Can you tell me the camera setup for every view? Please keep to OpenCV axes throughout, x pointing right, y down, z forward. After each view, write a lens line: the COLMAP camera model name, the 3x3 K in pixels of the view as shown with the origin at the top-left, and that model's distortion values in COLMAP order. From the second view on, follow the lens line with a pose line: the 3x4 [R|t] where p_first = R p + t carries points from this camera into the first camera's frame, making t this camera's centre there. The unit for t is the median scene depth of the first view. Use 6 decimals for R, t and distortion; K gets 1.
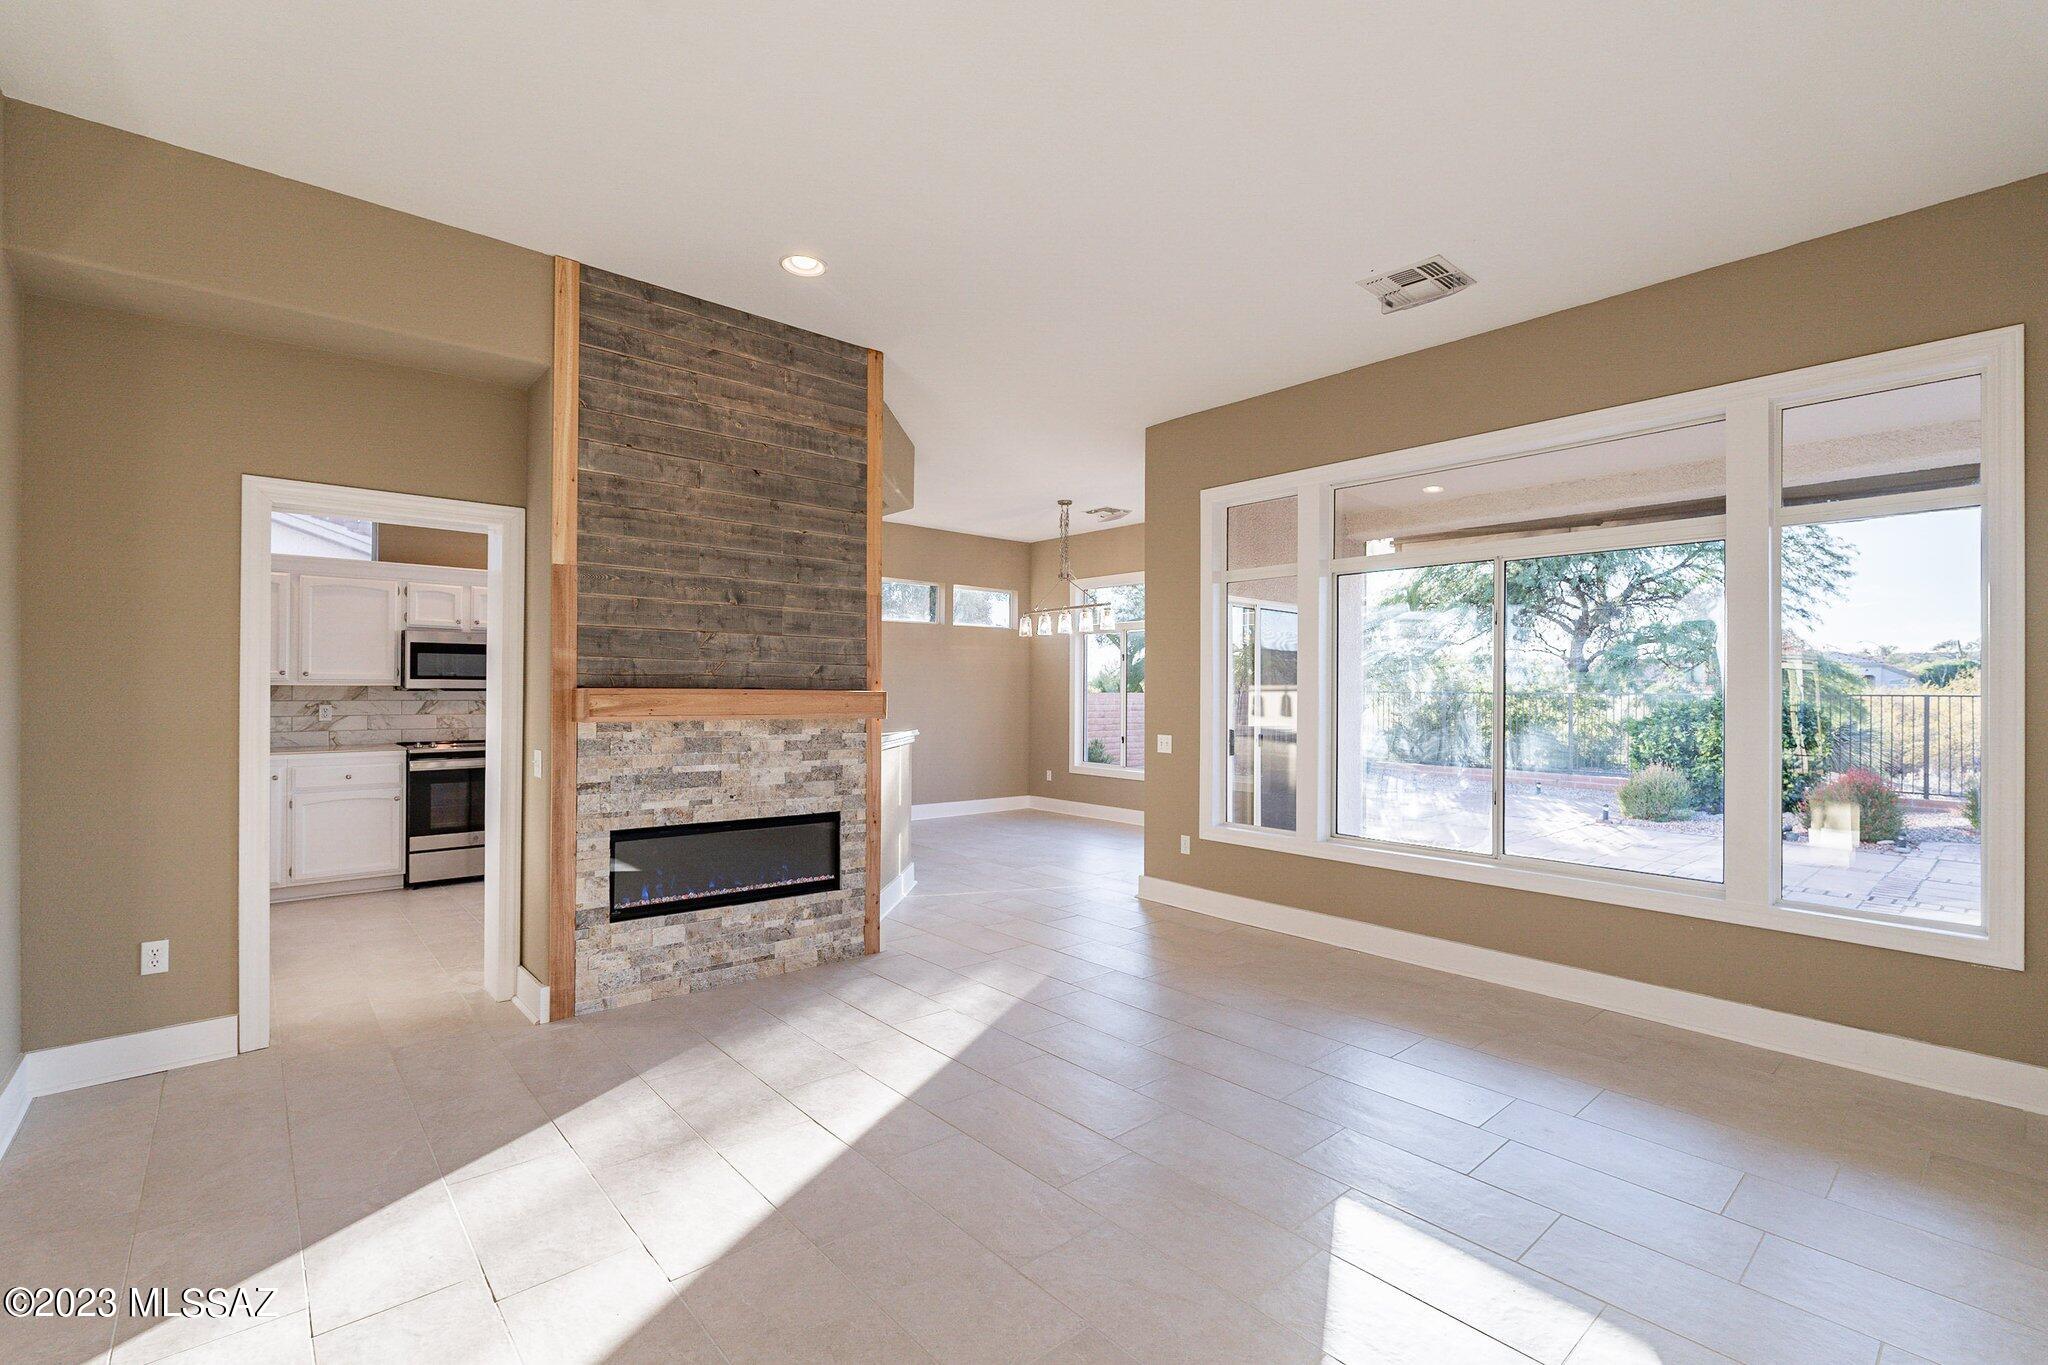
lens RADIAL K [[897.2, 0, 1022.0], [0, 897.2, 682.9], [0, 0, 1]] dist [-0.001789, 0.000832]
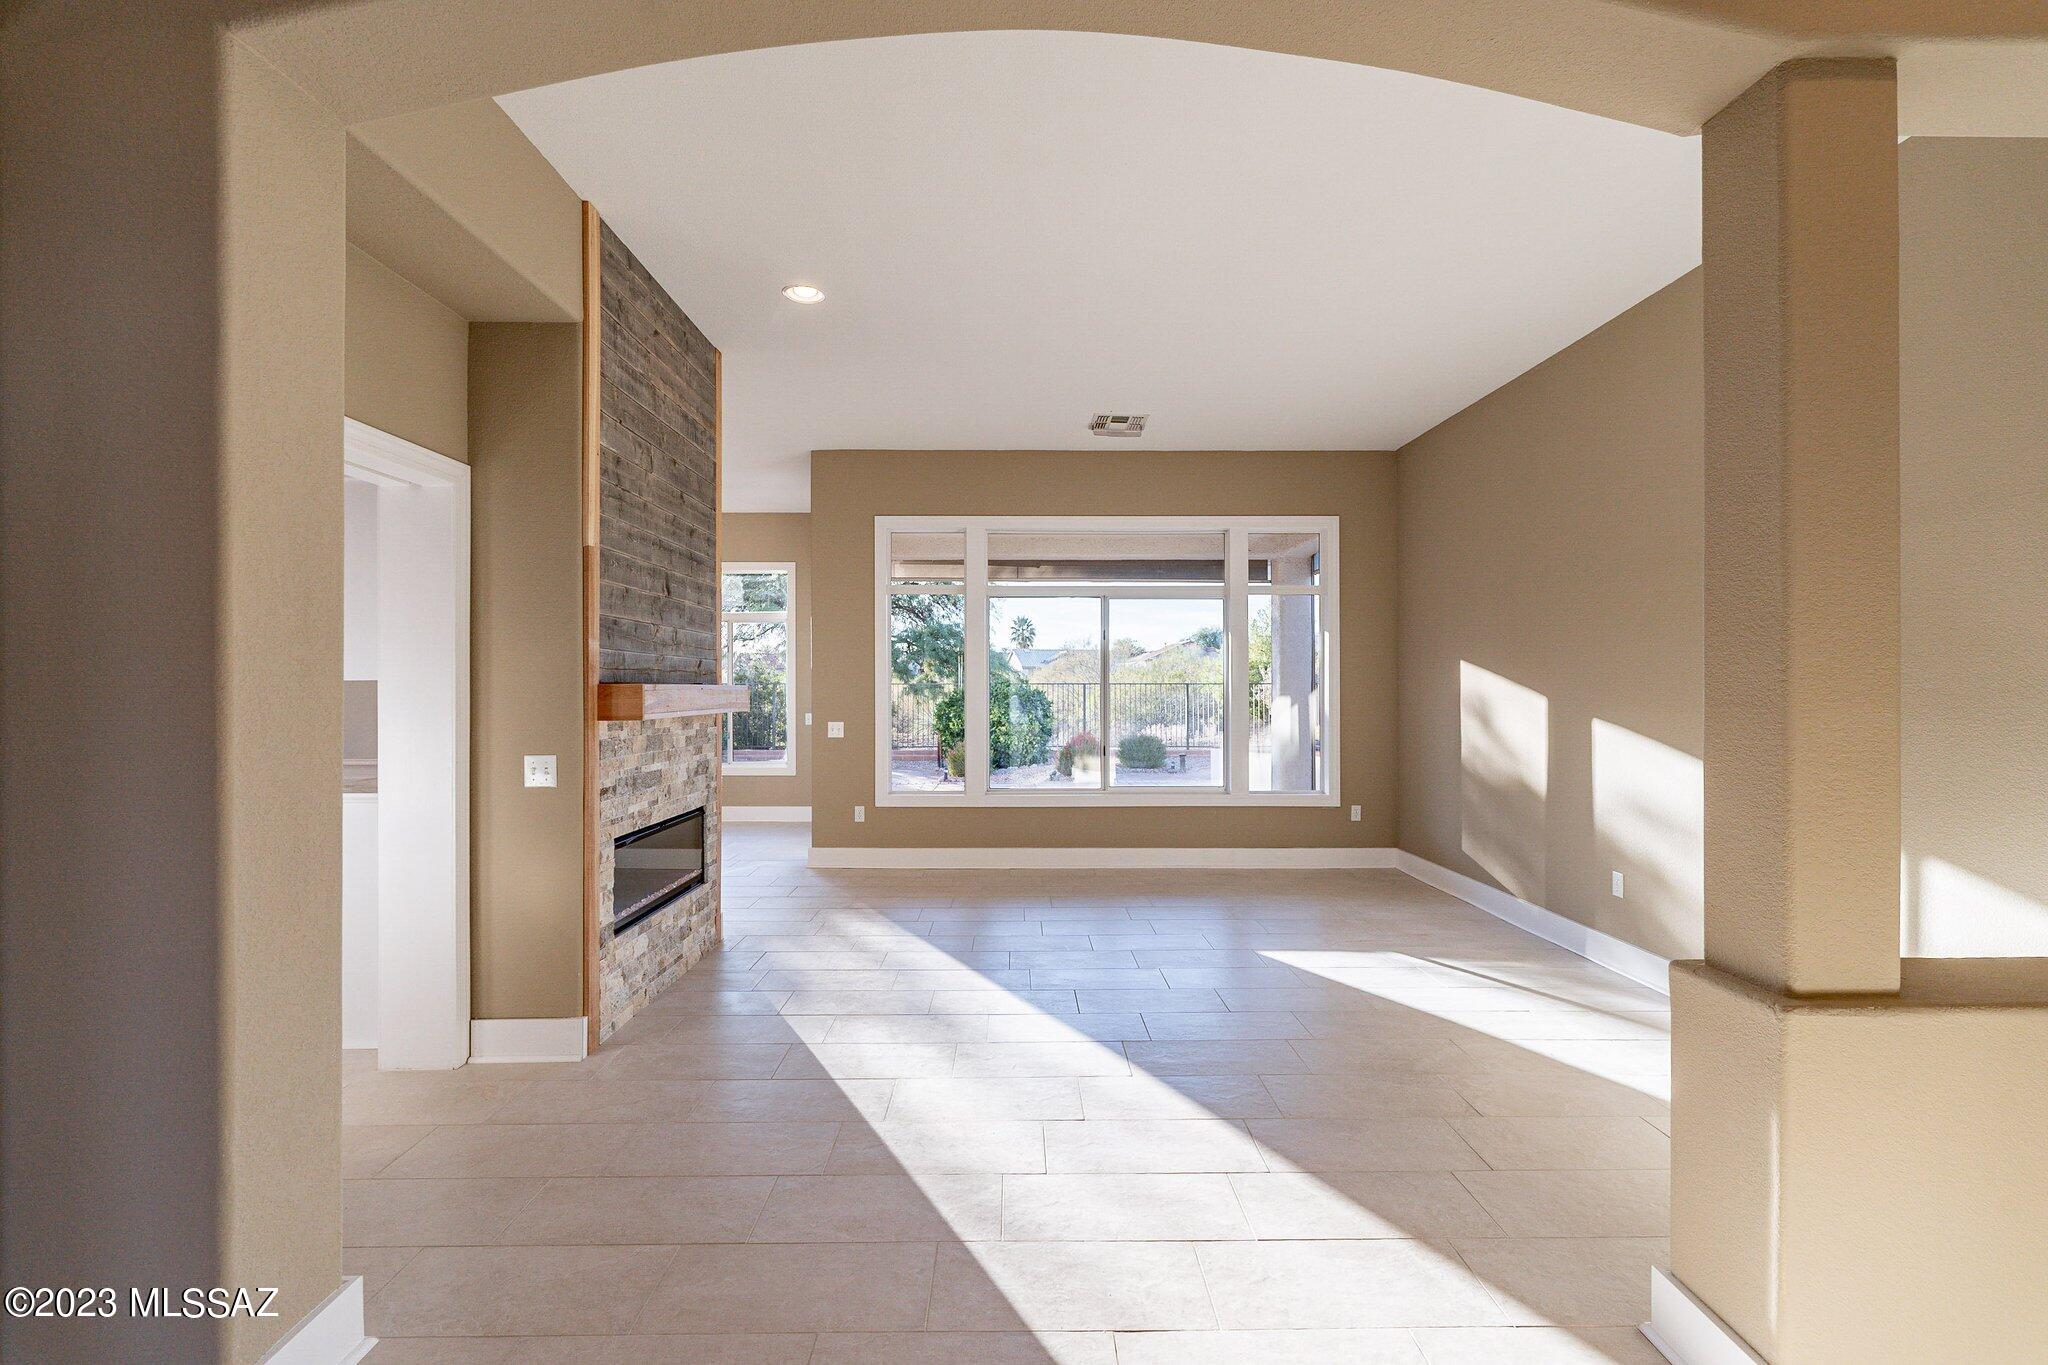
lens RADIAL K [[949.0, 0, 981.6], [0, 949.0, 674.9], [0, 0, 1]] dist [-0.000710, -0.000299]
pose [[0.666200, 0.002593, 0.745768, -0.818594], [-0.003841, 0.999993, -0.000045, -0.003665], [-0.745763, -0.002834, 0.666205, 0.061706]]
